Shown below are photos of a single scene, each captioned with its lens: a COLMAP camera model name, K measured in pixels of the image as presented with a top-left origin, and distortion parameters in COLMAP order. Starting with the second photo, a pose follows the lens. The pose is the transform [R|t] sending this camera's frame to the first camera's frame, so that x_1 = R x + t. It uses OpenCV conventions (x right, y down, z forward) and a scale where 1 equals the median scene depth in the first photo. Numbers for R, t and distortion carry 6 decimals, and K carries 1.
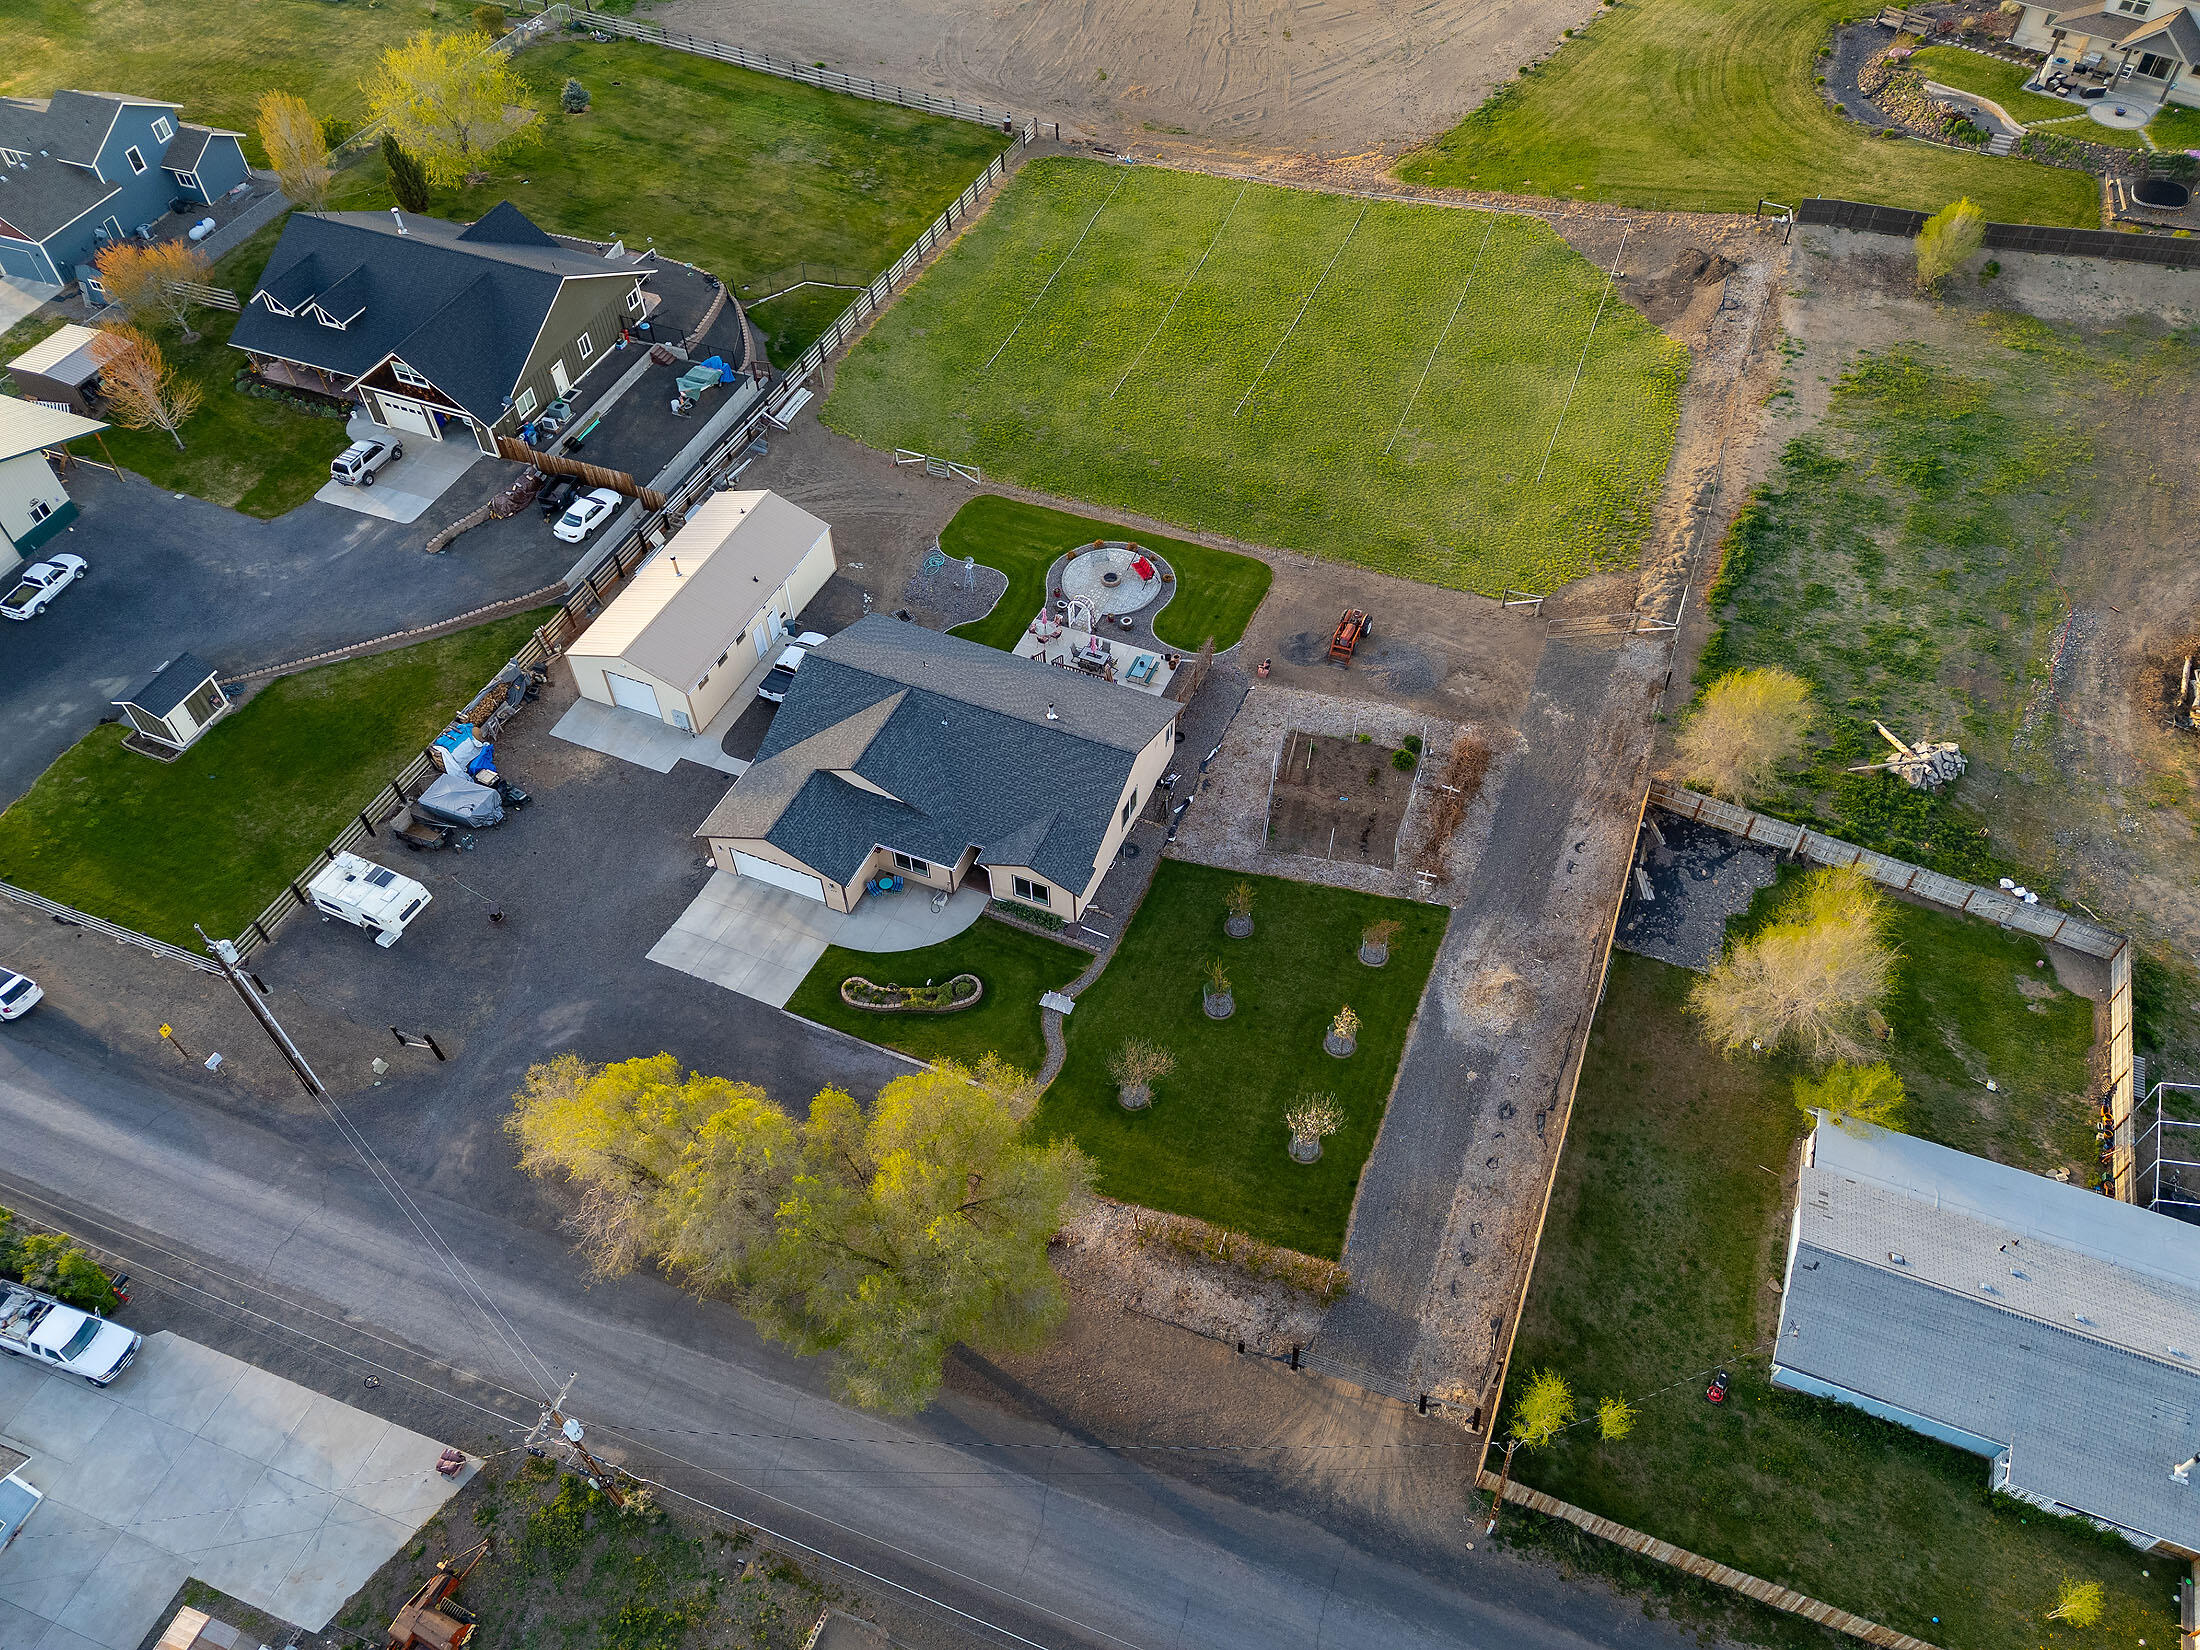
lens RADIAL K [[1602.0, 0, 1106.6], [0, 1602.0, 823.2], [0, 0, 1]] dist [0.032014, -0.005816]
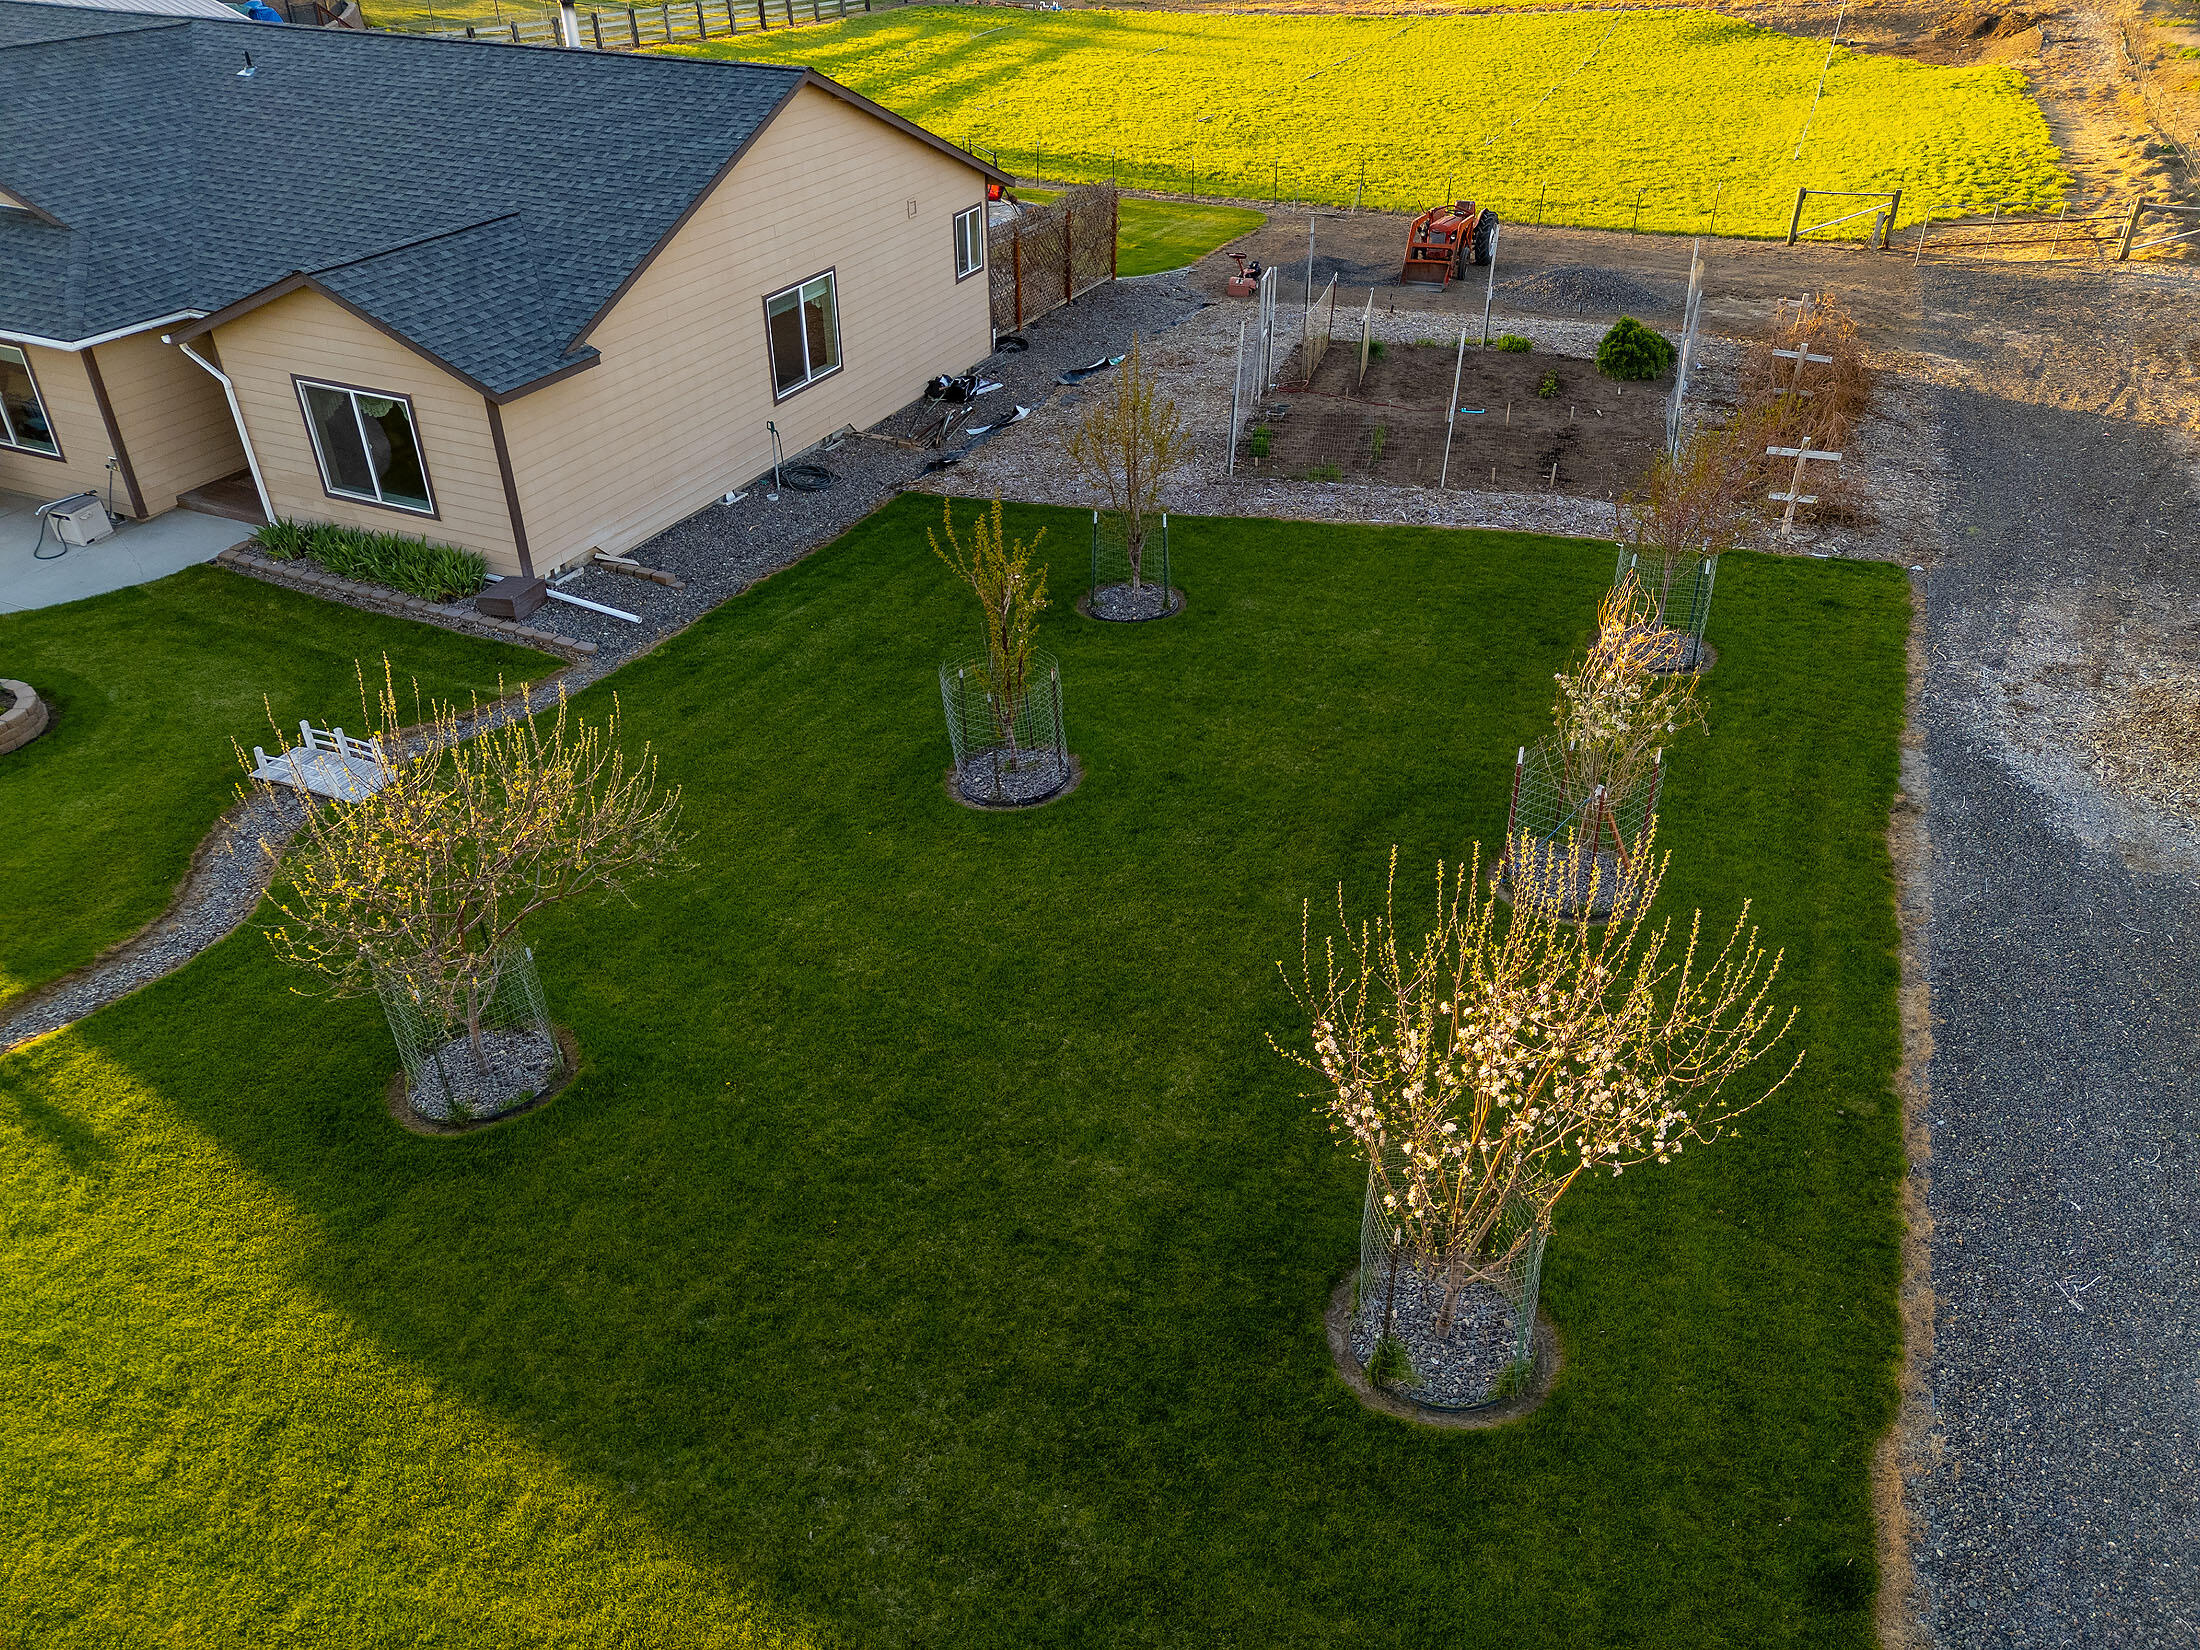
lens RADIAL K [[1602.0, 0, 1106.6], [0, 1602.0, 823.2], [0, 0, 1]] dist [0.032014, -0.005816]
pose [[0.999686, 0.017912, -0.017540, 0.071897], [-0.022248, 0.956352, -0.291369, 0.153372], [0.011556, 0.291667, 0.956450, 0.641489]]
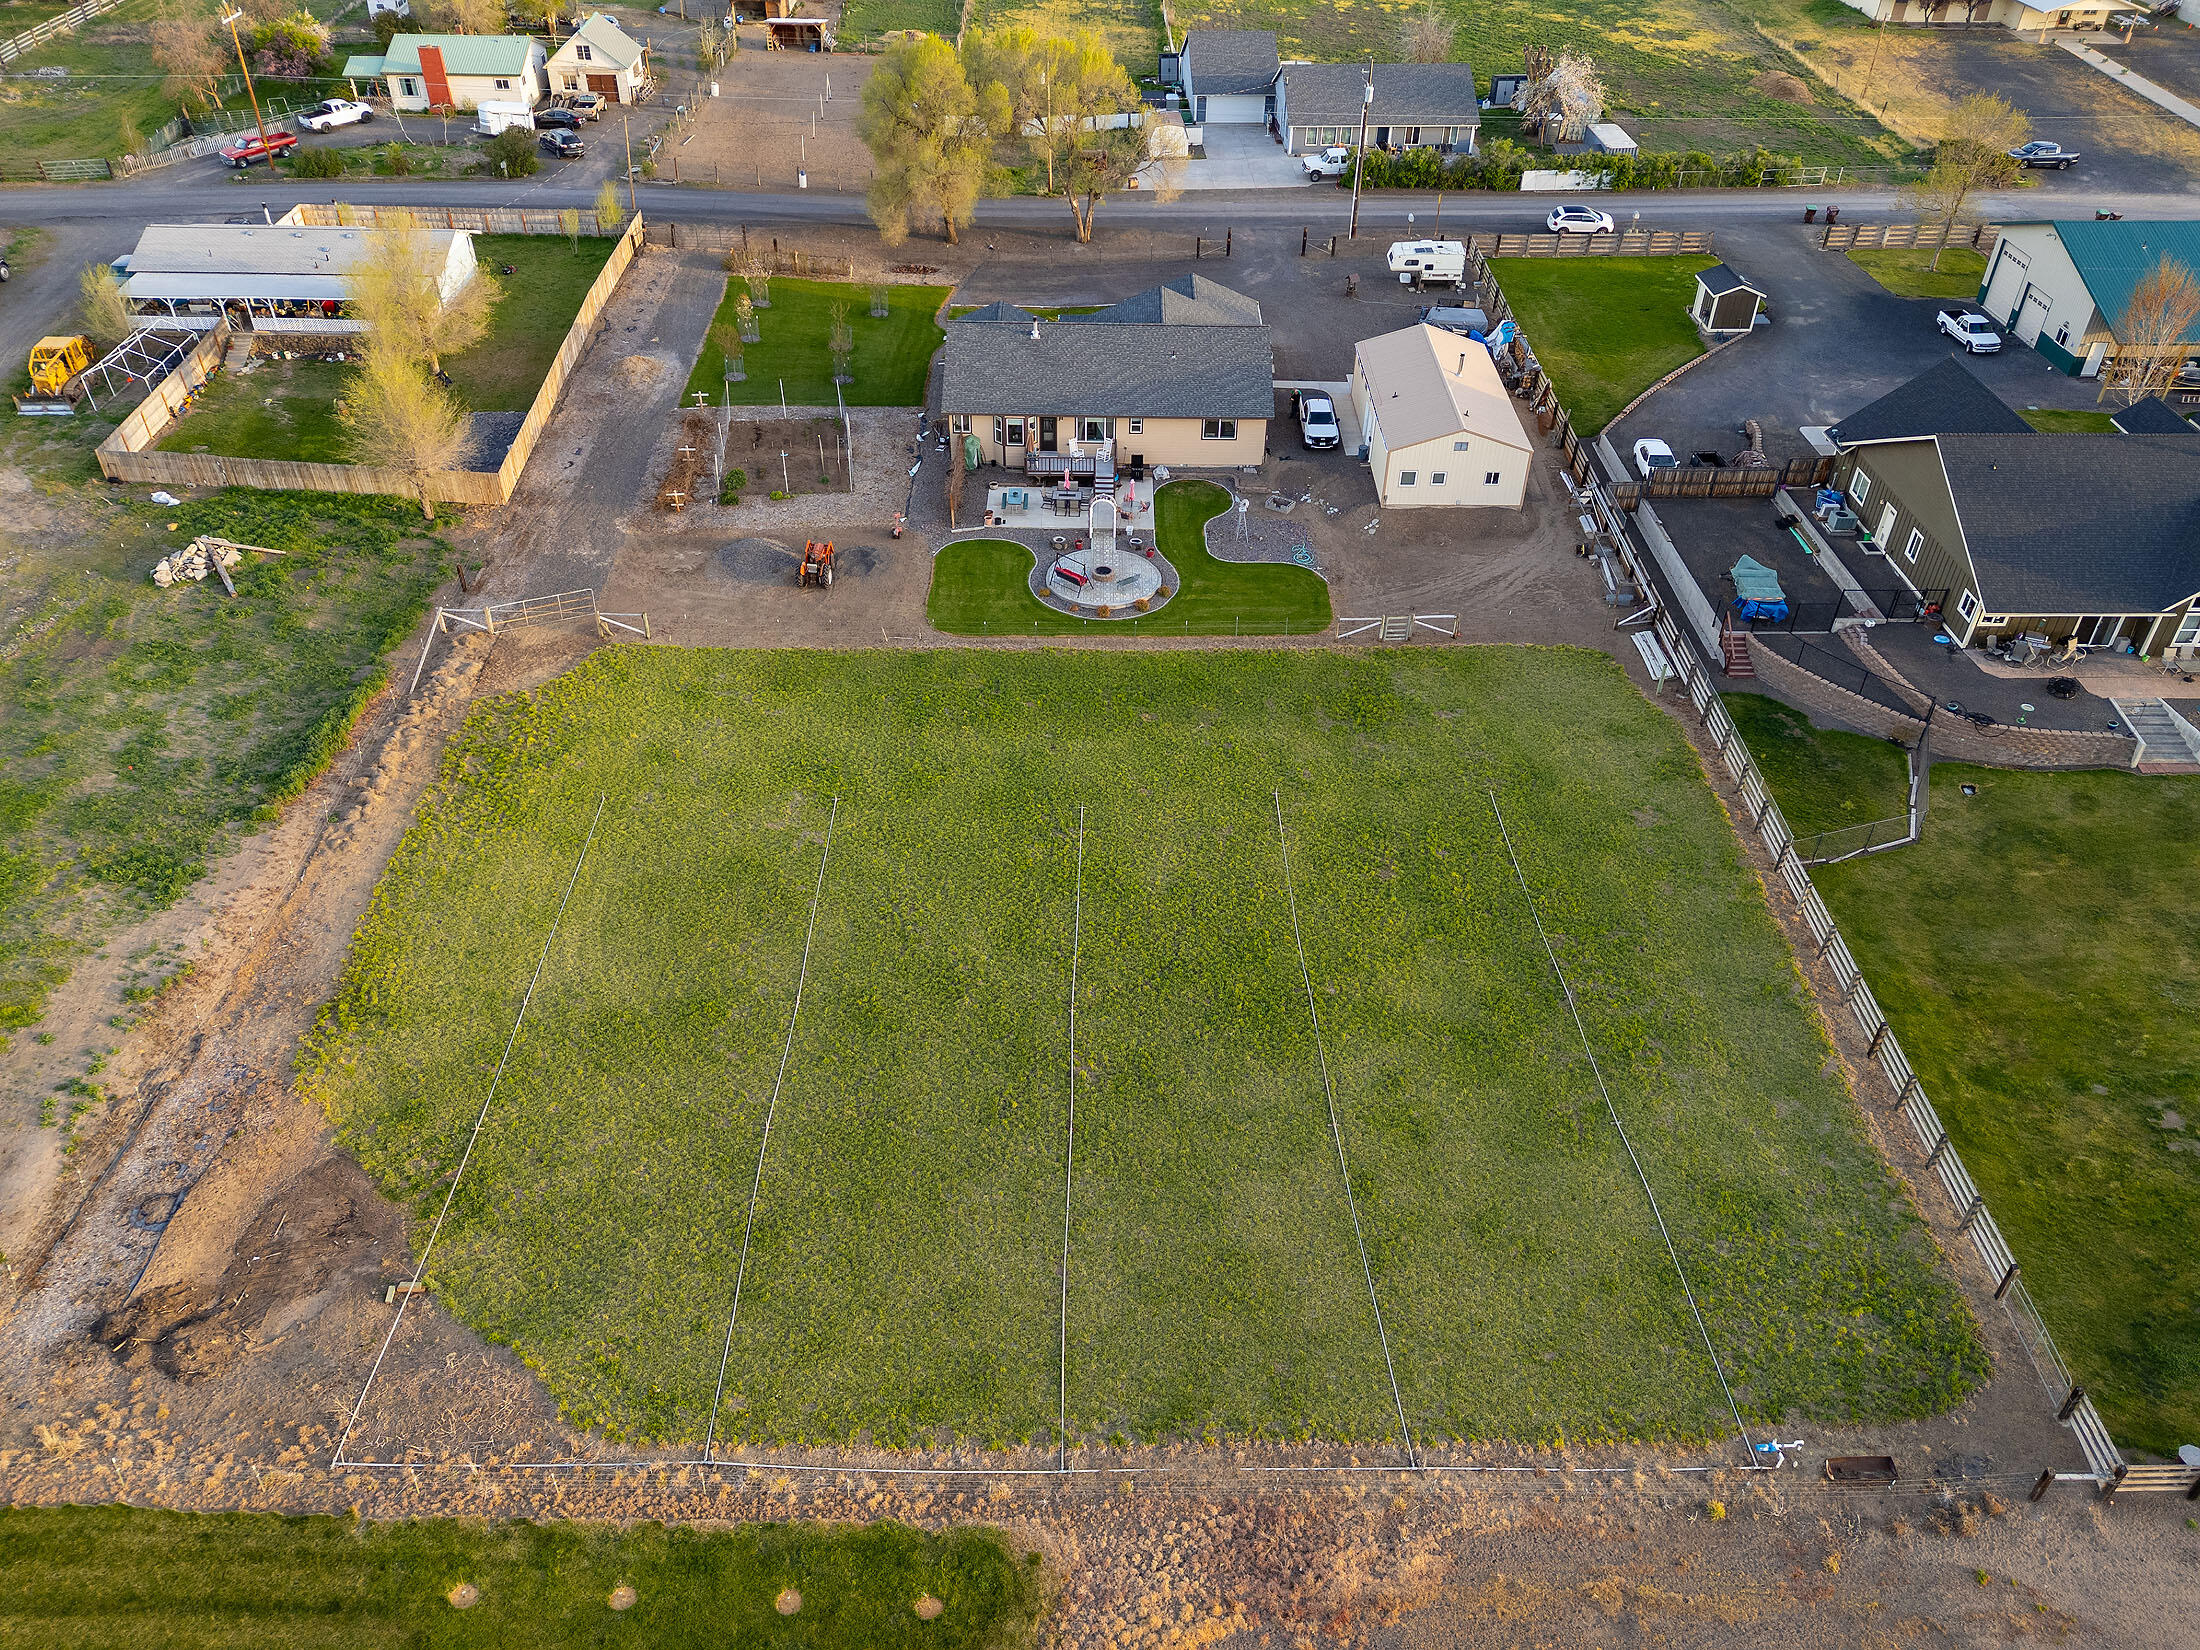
lens RADIAL K [[1602.0, 0, 1106.6], [0, 1602.0, 823.2], [0, 0, 1]] dist [0.032014, -0.005816]
pose [[-0.919299, 0.248898, -0.304861, 0.315732], [-0.296966, 0.069637, 0.952346, -1.023596], [0.258266, 0.966023, 0.009897, 1.184408]]
